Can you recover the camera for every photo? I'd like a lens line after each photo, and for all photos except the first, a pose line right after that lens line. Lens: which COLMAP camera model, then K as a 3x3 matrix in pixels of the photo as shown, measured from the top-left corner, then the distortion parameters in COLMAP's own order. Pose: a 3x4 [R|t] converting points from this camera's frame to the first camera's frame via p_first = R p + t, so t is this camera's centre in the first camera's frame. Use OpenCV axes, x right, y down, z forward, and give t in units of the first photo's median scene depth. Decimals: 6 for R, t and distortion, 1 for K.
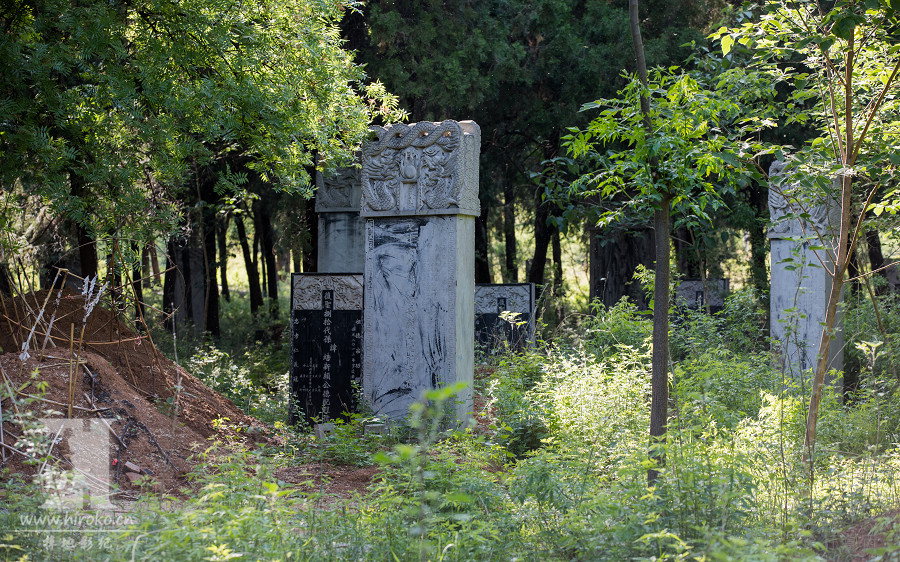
lens RADIAL K [[3205.0, 0, 449.9], [0, 3205.0, 281.3], [0, 0, 1]] dist [-0.370251, 0.000000]
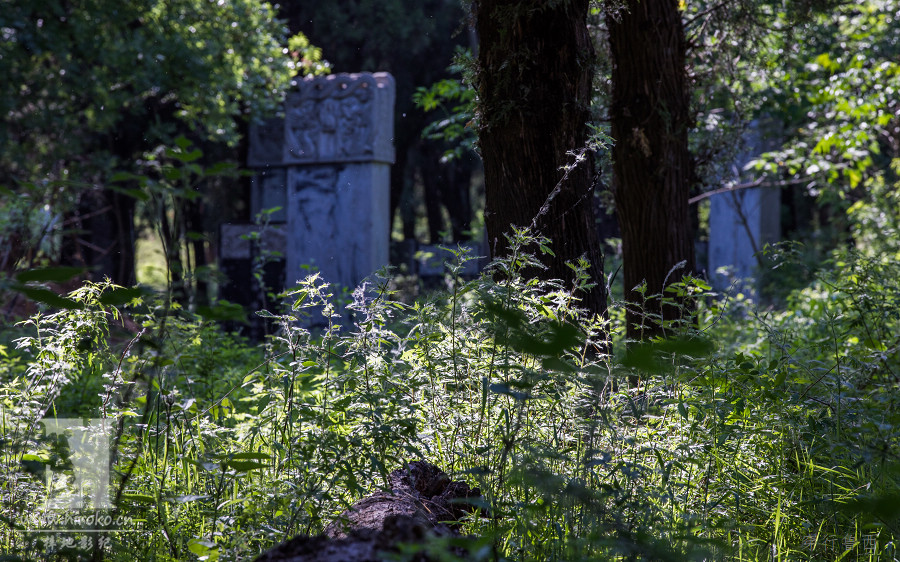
lens RADIAL K [[5347.2, 0, 450.4], [0, 5347.2, 280.1], [0, 0, 1]] dist [0.853902, 0.000000]
pose [[0.999955, -0.002220, -0.009254, 0.044027], [0.002177, 0.999987, -0.004637, 0.026960], [0.009264, 0.004617, 0.999946, -0.779002]]
